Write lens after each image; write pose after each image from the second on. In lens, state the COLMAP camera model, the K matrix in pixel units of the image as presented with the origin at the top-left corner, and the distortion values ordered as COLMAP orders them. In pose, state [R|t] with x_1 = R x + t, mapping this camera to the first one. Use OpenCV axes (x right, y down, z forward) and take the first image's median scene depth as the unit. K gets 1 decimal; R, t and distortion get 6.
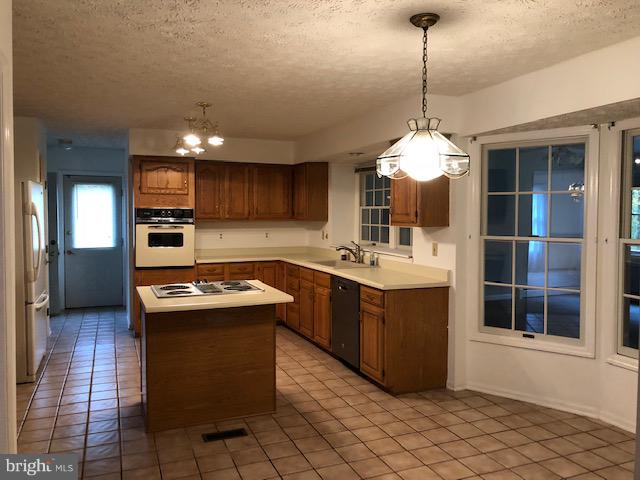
lens RADIAL K [[521.3, 0, 320.5], [0, 521.3, 236.9], [0, 0, 1]] dist [0.061498, -0.000200]
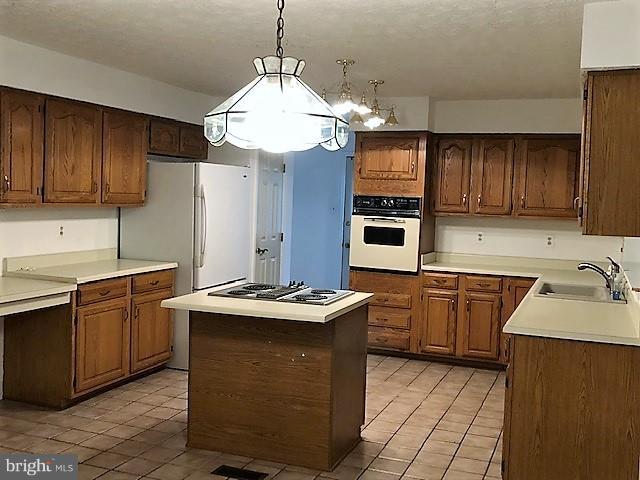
lens RADIAL K [[689.9, 0, 319.0], [0, 689.9, 240.3], [0, 0, 1]] dist [0.071558, 0.000000]
pose [[0.717566, 0.063818, -0.693560, 0.357629], [-0.063625, 0.997636, 0.025971, -0.008817], [0.693578, 0.025492, 0.719930, 0.177196]]
